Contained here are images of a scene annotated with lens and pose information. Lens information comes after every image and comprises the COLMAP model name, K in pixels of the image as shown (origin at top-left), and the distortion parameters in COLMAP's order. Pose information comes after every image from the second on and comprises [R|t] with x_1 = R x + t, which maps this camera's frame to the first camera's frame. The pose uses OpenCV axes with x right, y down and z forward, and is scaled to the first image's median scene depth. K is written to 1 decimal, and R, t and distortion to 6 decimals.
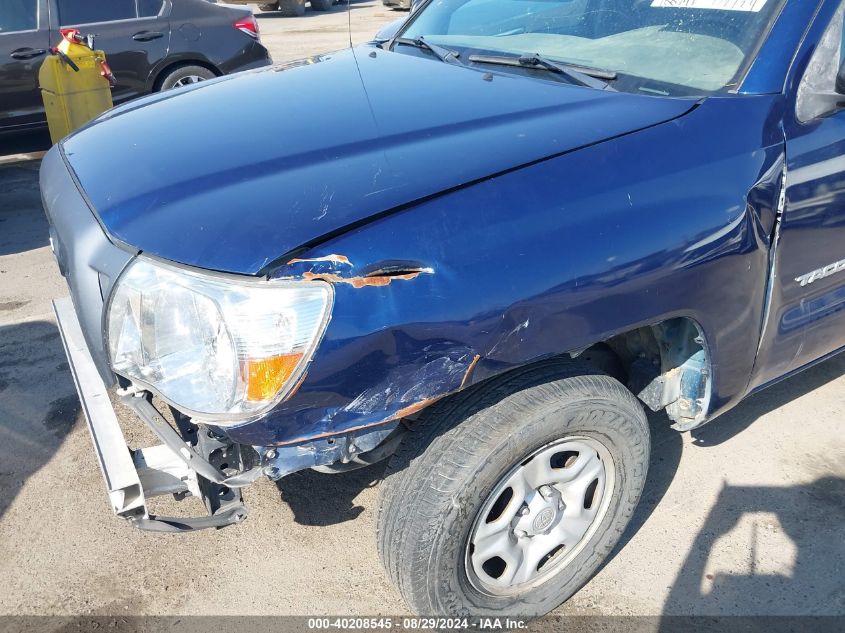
lens RADIAL K [[677.1, 0, 422.5], [0, 677.1, 316.5], [0, 0, 1]] dist [-0.010890, -0.004166]
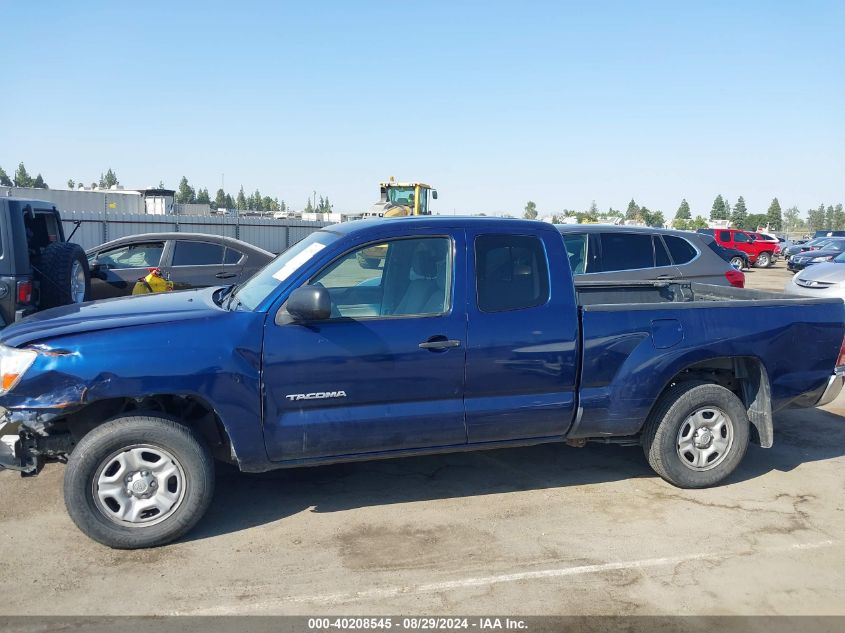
lens RADIAL K [[677.1, 0, 422.5], [0, 677.1, 316.5], [0, 0, 1]] dist [-0.010890, -0.004166]
pose [[0.964907, 0.069975, -0.253095, 1.670084], [-0.152324, 0.934259, -0.322424, 0.373044], [0.213894, 0.349662, 0.912133, -1.043050]]
